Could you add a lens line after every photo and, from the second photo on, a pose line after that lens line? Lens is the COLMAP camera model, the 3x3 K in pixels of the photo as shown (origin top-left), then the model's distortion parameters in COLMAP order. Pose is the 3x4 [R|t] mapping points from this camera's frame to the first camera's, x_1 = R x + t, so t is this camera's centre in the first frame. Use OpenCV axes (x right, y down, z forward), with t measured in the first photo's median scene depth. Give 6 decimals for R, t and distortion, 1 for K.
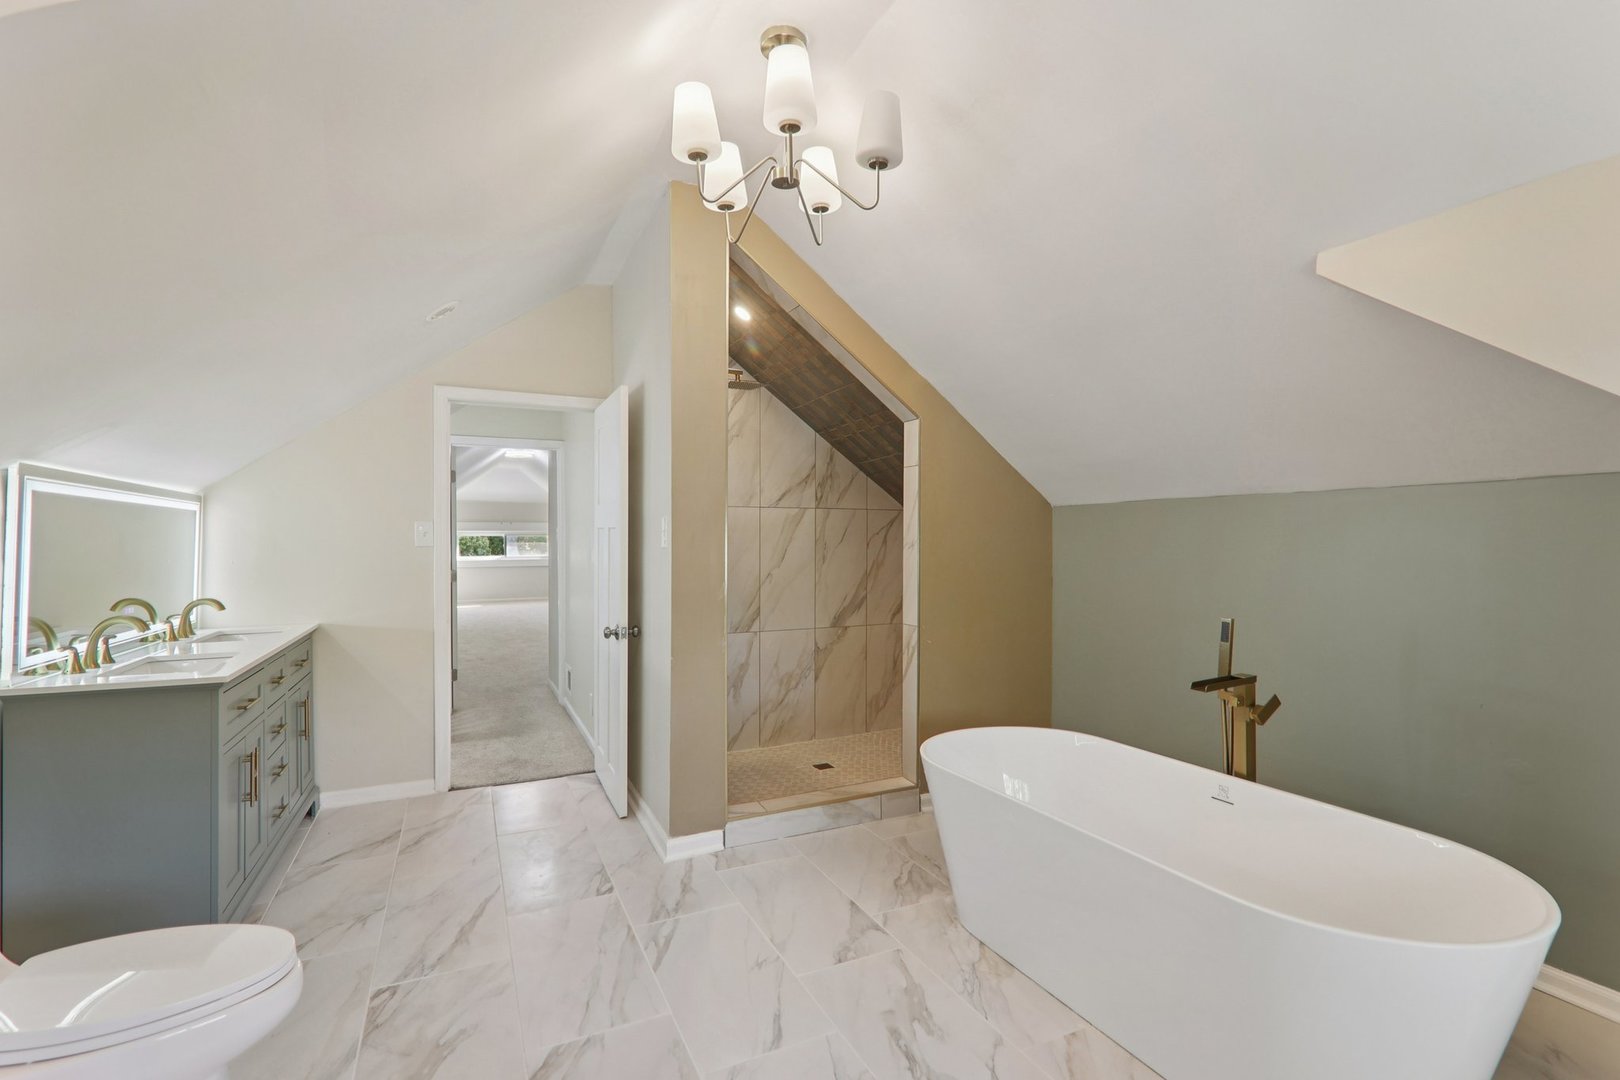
lens RADIAL K [[741.8, 0, 813.0], [0, 741.8, 536.5], [0, 0, 1]] dist [0.001842, -0.000076]
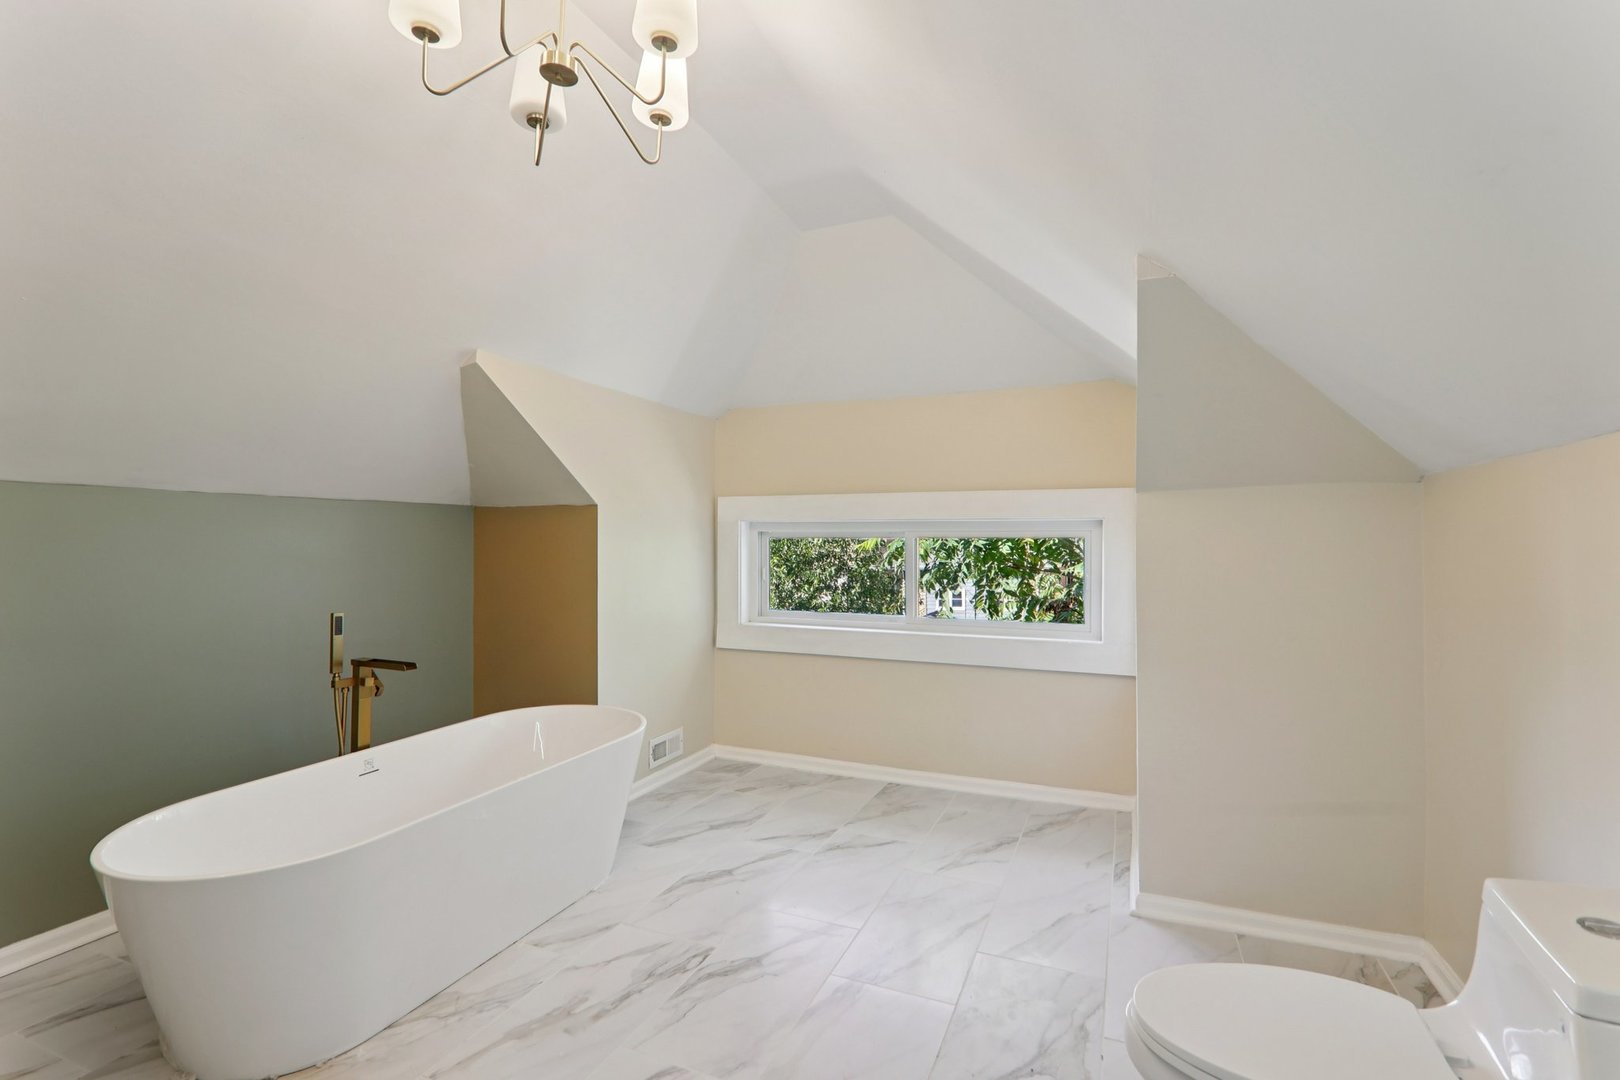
lens RADIAL K [[741.8, 0, 816.6], [0, 741.8, 541.8], [0, 0, 1]] dist [0.001842, -0.000076]
pose [[-0.655061, 0.006471, 0.755549, -0.782239], [0.007520, 0.999970, -0.002044, 0.018093], [-0.755539, 0.004342, -0.655089, 1.305034]]
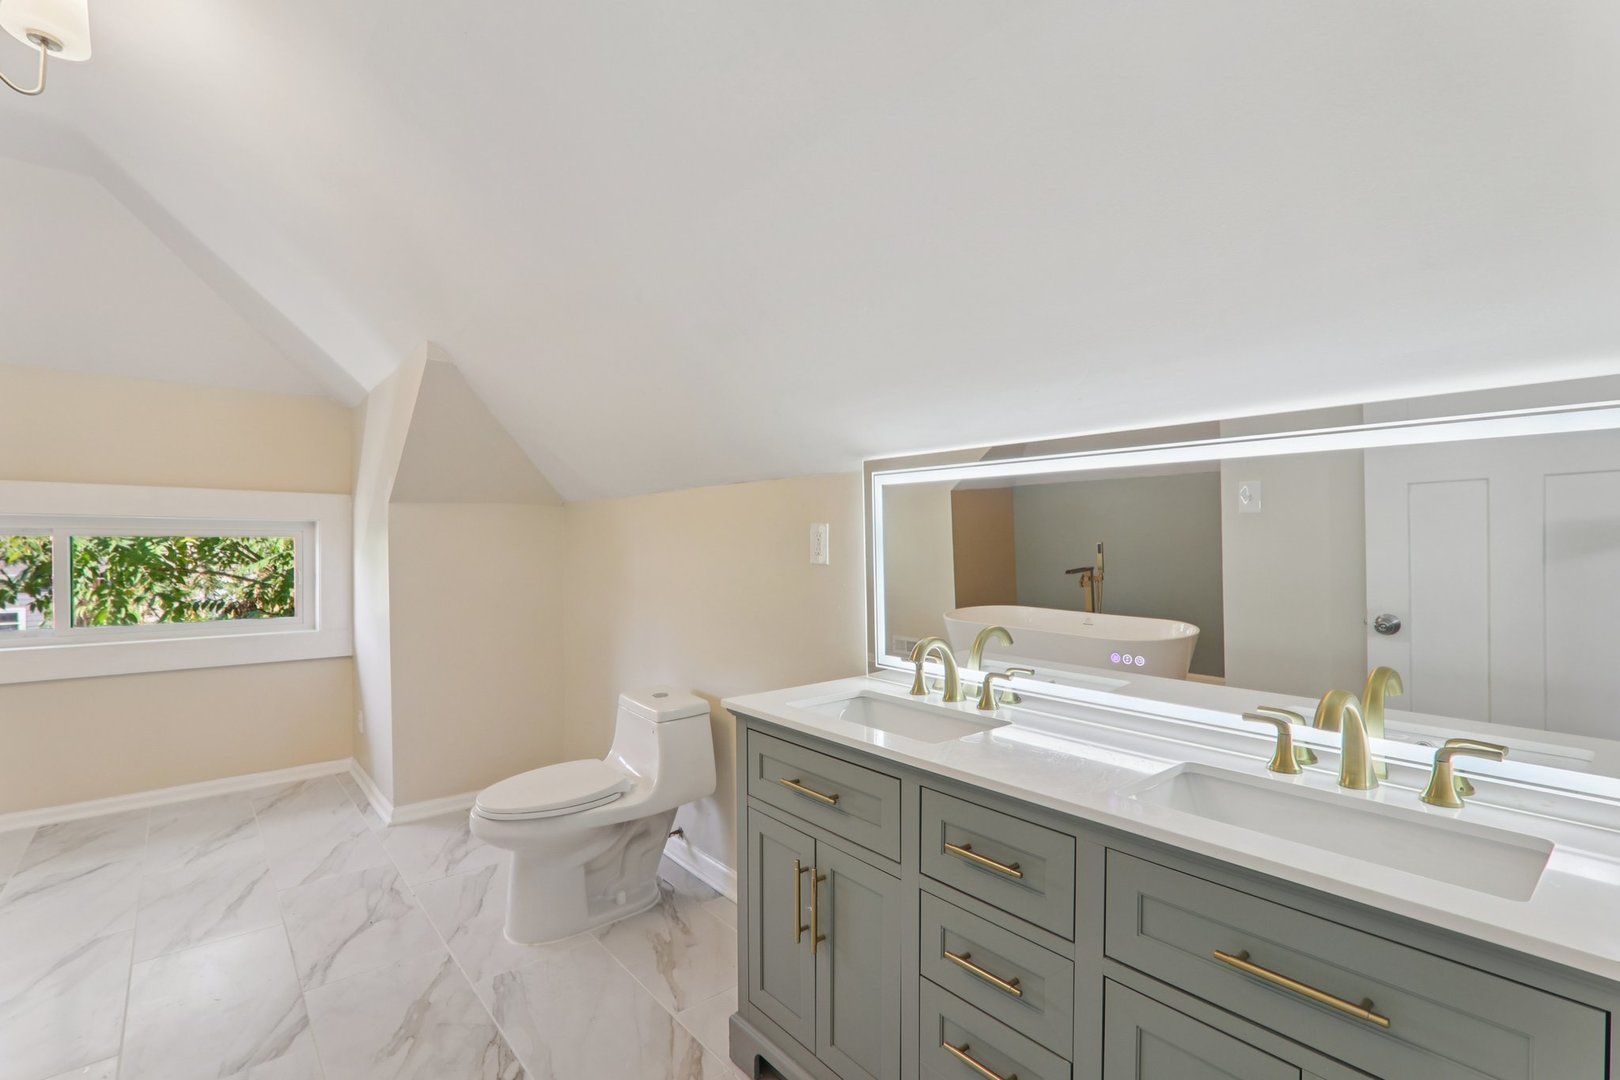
lens RADIAL K [[741.8, 0, 813.7], [0, 741.8, 541.5], [0, 0, 1]] dist [0.001842, -0.000076]
pose [[-0.967993, 0.005307, -0.250921, -0.684393], [0.004924, 0.999986, 0.002152, 0.022378], [0.250929, 0.000847, -0.968005, 1.868683]]
